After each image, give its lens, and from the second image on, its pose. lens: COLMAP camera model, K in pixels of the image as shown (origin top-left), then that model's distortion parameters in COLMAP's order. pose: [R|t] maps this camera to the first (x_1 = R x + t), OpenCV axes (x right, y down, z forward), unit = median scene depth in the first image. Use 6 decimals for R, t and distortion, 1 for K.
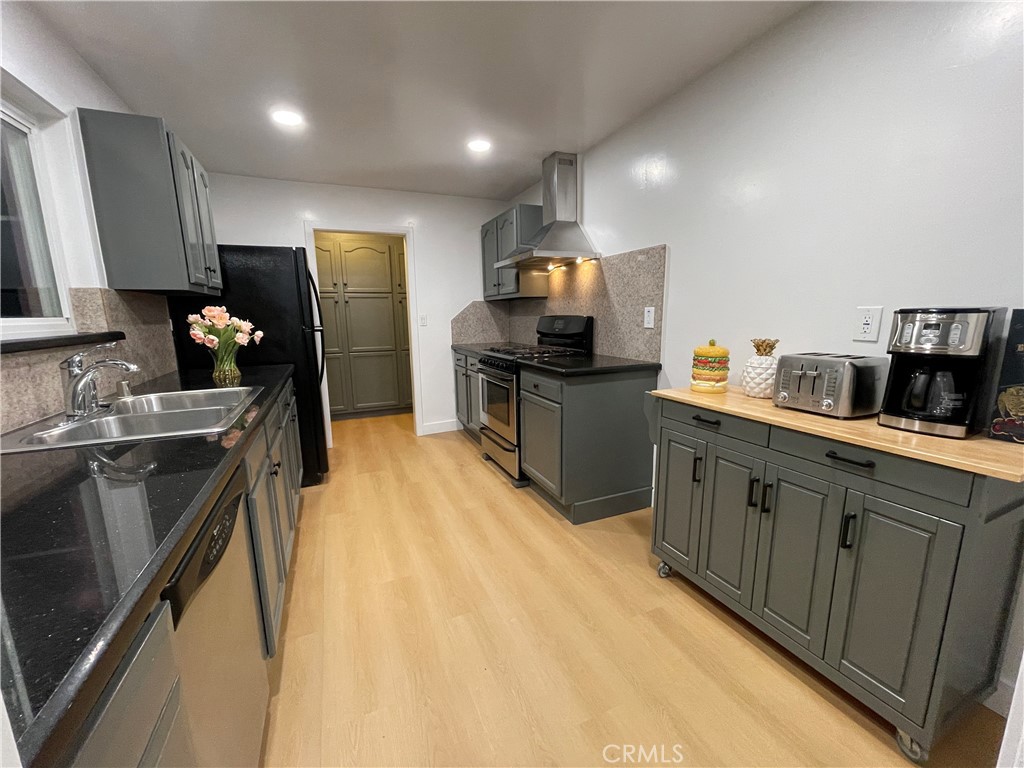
lens RADIAL K [[418.0, 0, 511.0], [0, 418.0, 388.7], [0, 0, 1]] dist [0.008824, -0.000108]
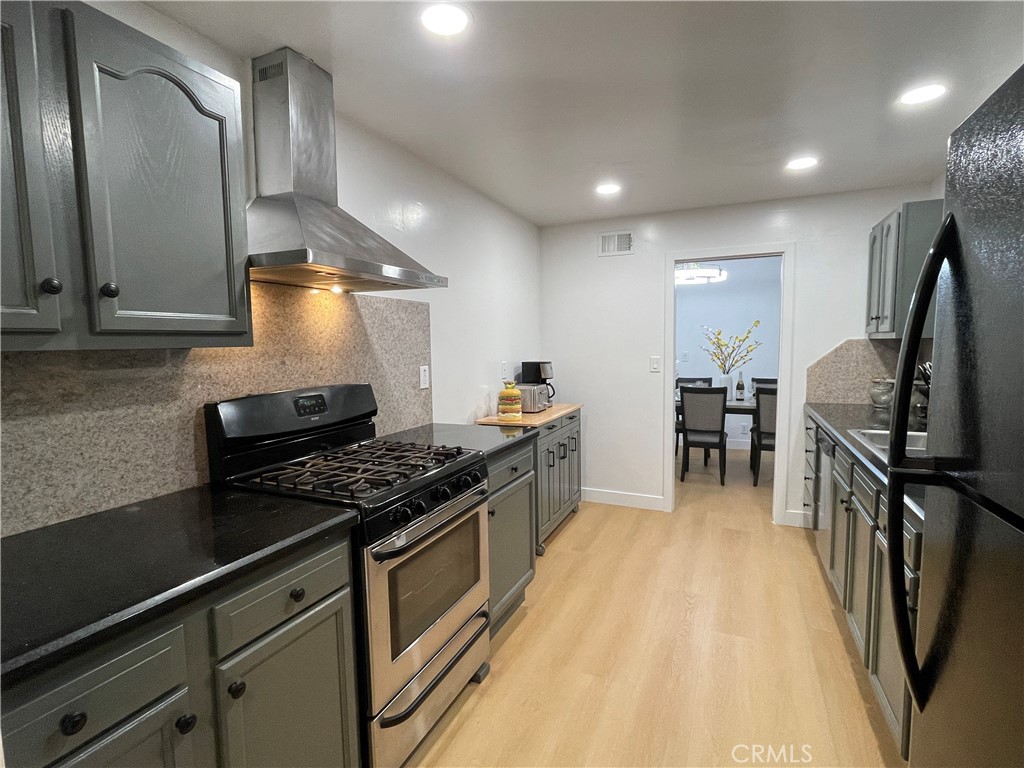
lens RADIAL K [[501.6, 0, 510.3], [0, 501.6, 387.2], [0, 0, 1]] dist [0.002439, 0.000130]
pose [[-0.671840, -0.038725, 0.739683, -0.583923], [0.154875, 0.969214, 0.191411, -0.317183], [-0.724324, 0.243156, -0.645159, 1.518607]]
